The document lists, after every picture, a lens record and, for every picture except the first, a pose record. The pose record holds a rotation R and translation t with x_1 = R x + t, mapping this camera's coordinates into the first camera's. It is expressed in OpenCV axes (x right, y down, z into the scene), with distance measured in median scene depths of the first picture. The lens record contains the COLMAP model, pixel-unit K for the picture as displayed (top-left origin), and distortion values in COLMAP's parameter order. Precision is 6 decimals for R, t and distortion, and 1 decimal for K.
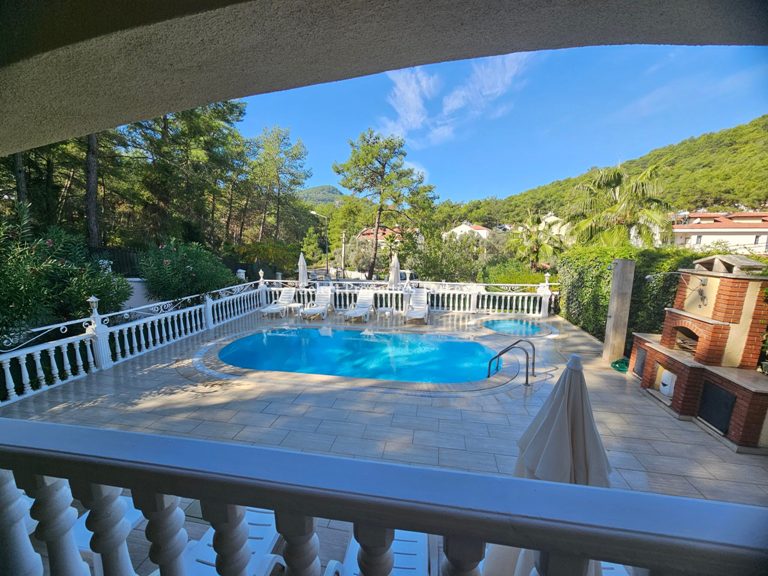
lens RADIAL K [[311.0, 0, 380.5], [0, 311.0, 287.7], [0, 0, 1]] dist [-0.000286, 0.000327]
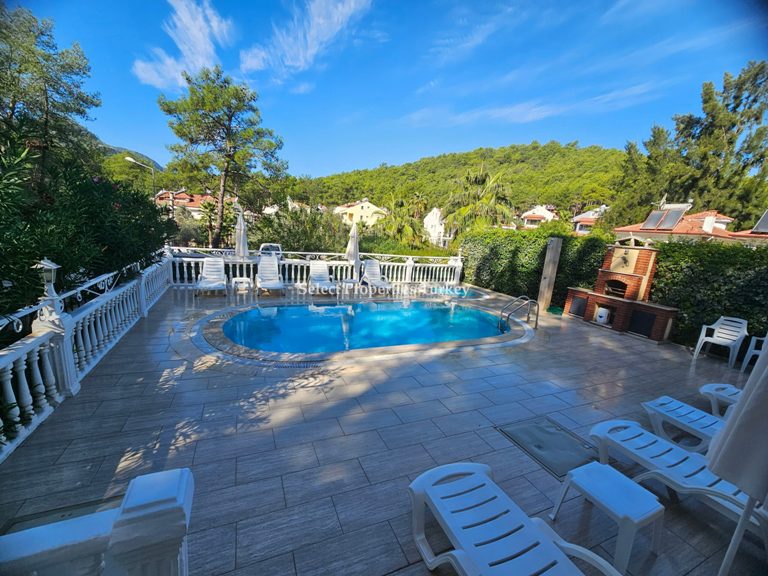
lens RADIAL K [[311.0, 0, 377.2], [0, 311.0, 292.7], [0, 0, 1]] dist [-0.000286, 0.000327]
pose [[0.829631, -0.049402, 0.556121, -0.496077], [0.002321, 0.996374, 0.085048, 0.026126], [-0.558307, -0.069268, 0.826738, 0.175365]]
